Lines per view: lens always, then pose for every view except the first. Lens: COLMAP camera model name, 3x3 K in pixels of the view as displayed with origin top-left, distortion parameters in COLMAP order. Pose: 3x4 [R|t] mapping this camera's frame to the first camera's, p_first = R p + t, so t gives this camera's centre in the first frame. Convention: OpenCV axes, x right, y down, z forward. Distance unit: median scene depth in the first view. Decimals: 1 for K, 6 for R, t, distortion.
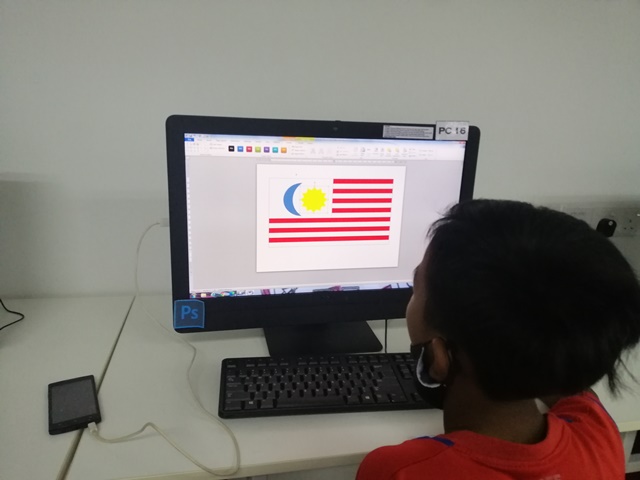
lens RADIAL K [[441.5, 0, 320.0], [0, 441.5, 240.0], [0, 0, 1]] dist [0.007316, 0.000225]
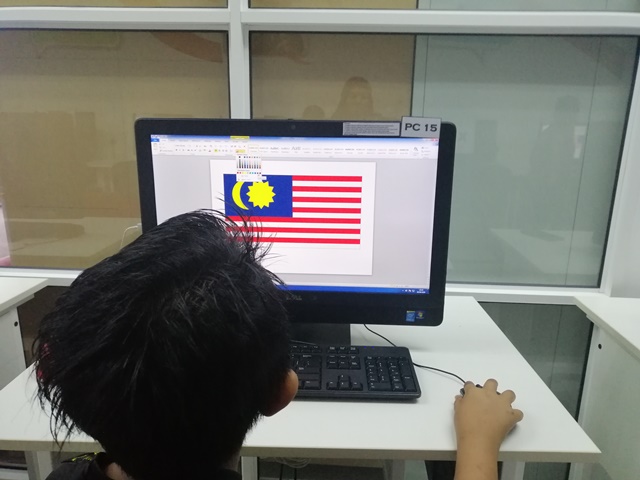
lens RADIAL K [[441.5, 0, 320.0], [0, 441.5, 240.0], [0, 0, 1]] dist [0.007316, 0.000225]
pose [[0.961898, 0.045926, -0.269523, 0.361013], [-0.047316, 0.998879, 0.001341, -0.002026], [0.269283, 0.011462, 0.962993, 0.056449]]
